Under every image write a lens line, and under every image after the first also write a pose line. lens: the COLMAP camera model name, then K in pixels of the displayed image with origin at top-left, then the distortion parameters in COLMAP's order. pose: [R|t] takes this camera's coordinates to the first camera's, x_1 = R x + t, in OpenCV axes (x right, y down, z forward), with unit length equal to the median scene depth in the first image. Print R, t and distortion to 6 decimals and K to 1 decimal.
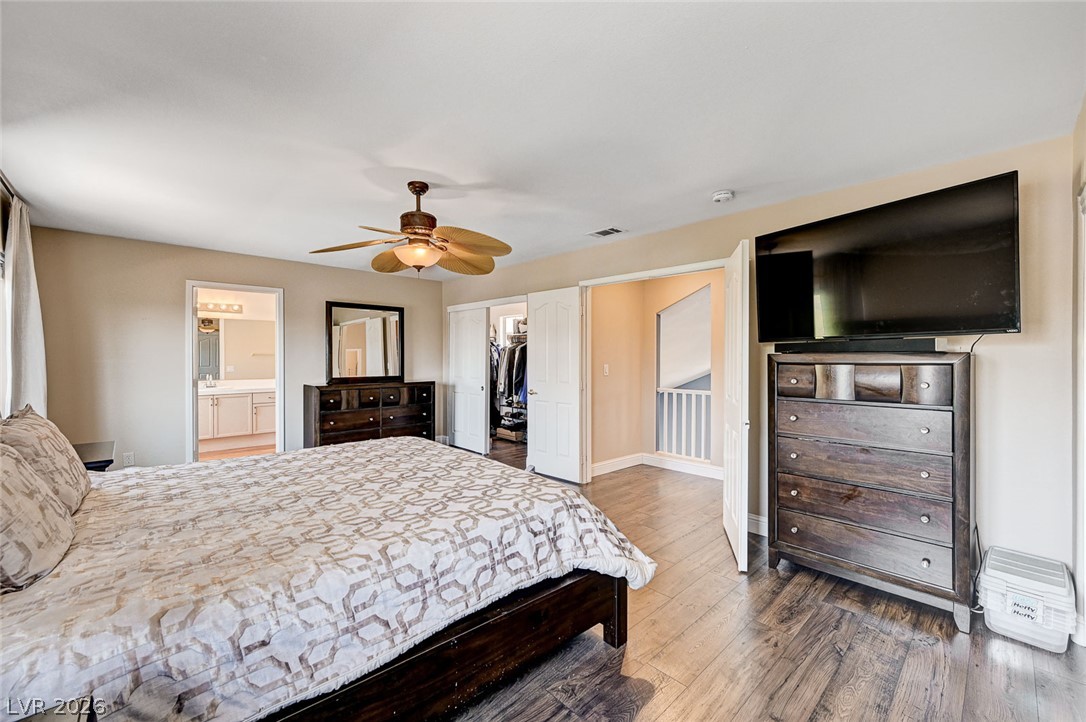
lens RADIAL K [[439.0, 0, 553.7], [0, 439.0, 357.4], [0, 0, 1]] dist [-0.007278, -0.000208]
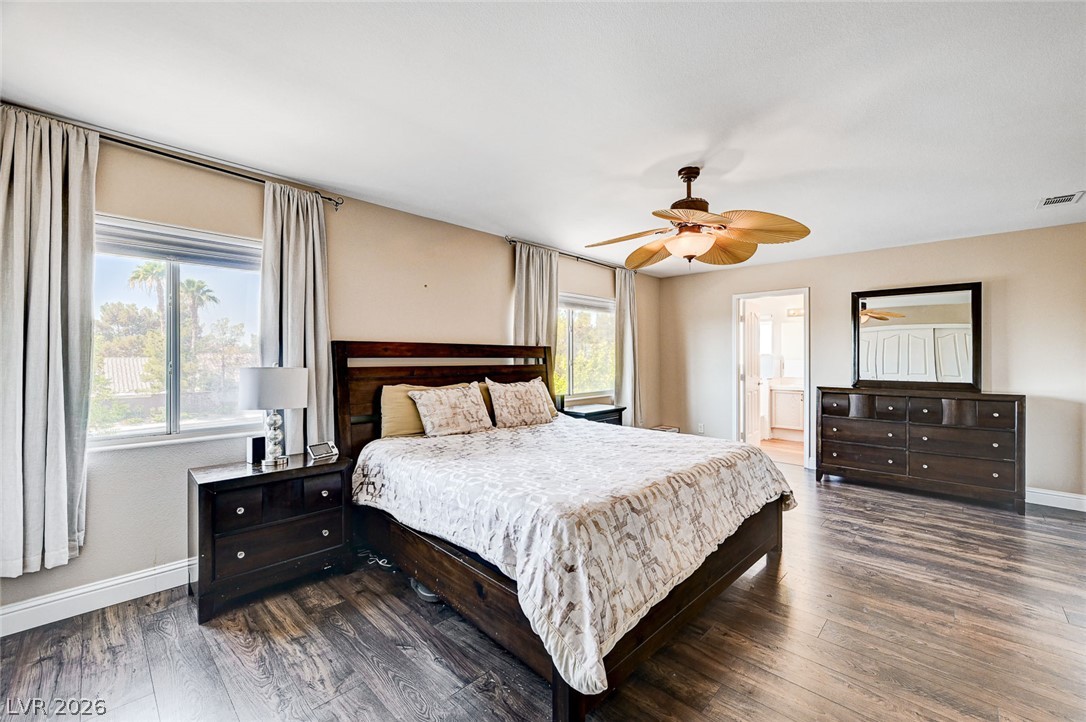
lens RADIAL K [[439.0, 0, 553.7], [0, 439.0, 357.4], [0, 0, 1]] dist [-0.007278, -0.000208]
pose [[0.049970, -0.002975, -0.998746, 0.348659], [-0.003684, 0.999988, -0.003163, 0.007682], [0.998744, 0.003837, 0.049958, 0.372739]]
